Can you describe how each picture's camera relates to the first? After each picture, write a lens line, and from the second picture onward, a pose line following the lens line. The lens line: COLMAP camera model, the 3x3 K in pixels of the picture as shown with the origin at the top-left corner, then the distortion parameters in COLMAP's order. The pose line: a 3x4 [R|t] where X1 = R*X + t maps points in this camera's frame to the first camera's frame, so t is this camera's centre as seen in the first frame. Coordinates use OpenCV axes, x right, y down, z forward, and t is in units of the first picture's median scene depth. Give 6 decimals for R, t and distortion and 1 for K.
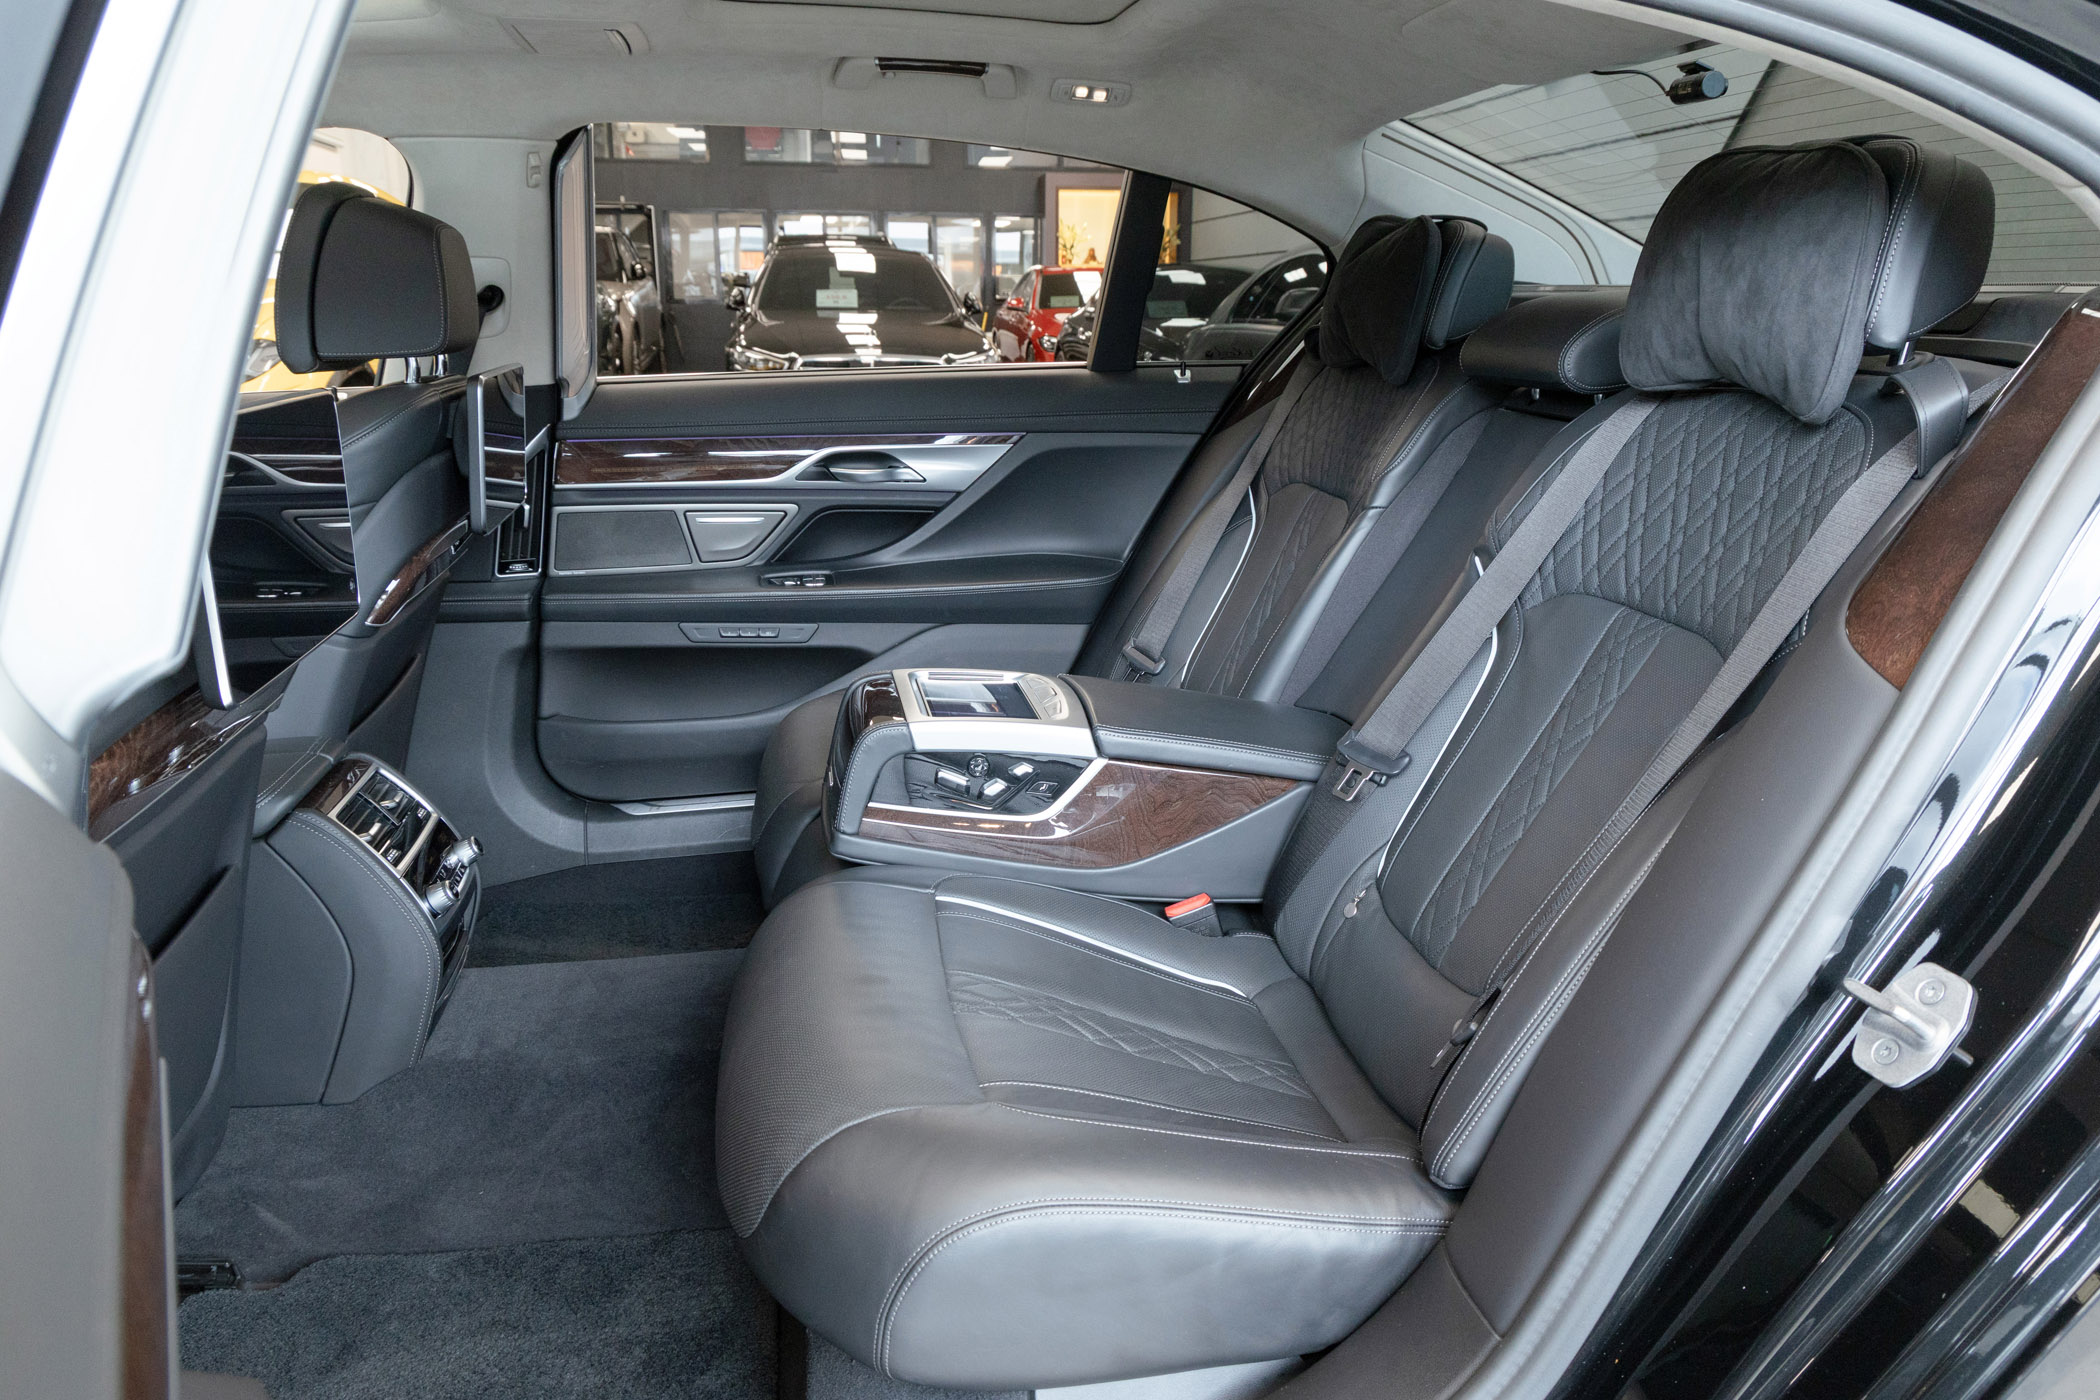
lens RADIAL K [[1495.0, 0, 1027.1], [0, 1495.0, 714.3], [0, 0, 1]] dist [0.000524, 0.002156]
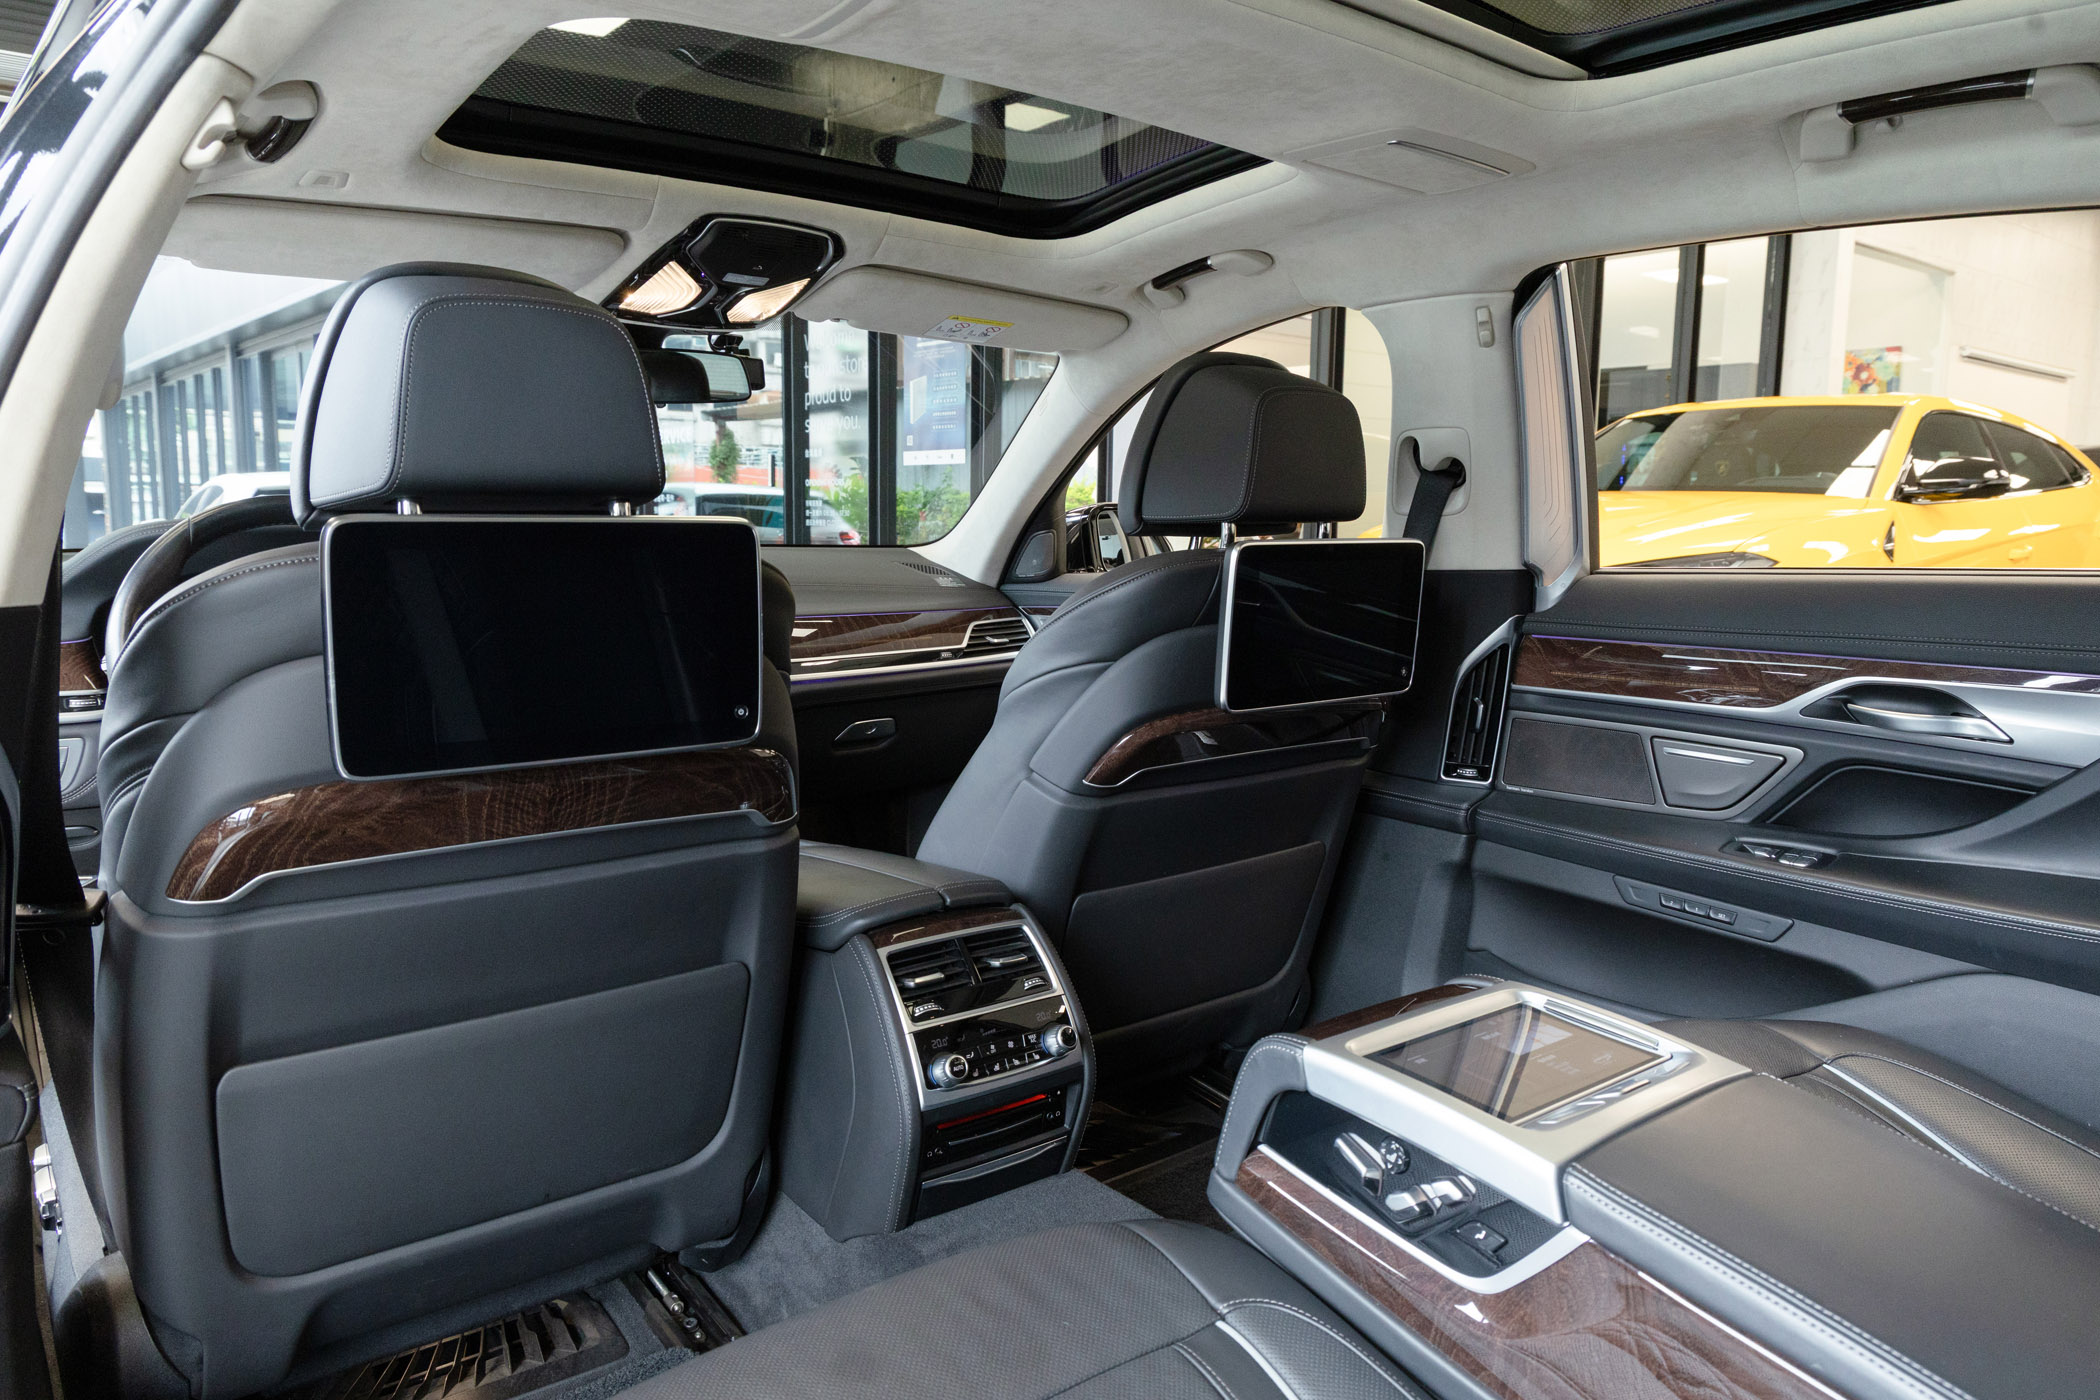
lens RADIAL K [[1417.9, 0, 1050.0], [0, 1417.9, 693.3], [0, 0, 1]] dist [-0.004375, -0.007000]
pose [[0.506871, 0.108911, -0.855114, 0.240335], [-0.241402, 0.970229, -0.019519, -0.067419], [0.827531, 0.216320, 0.518072, 0.353428]]
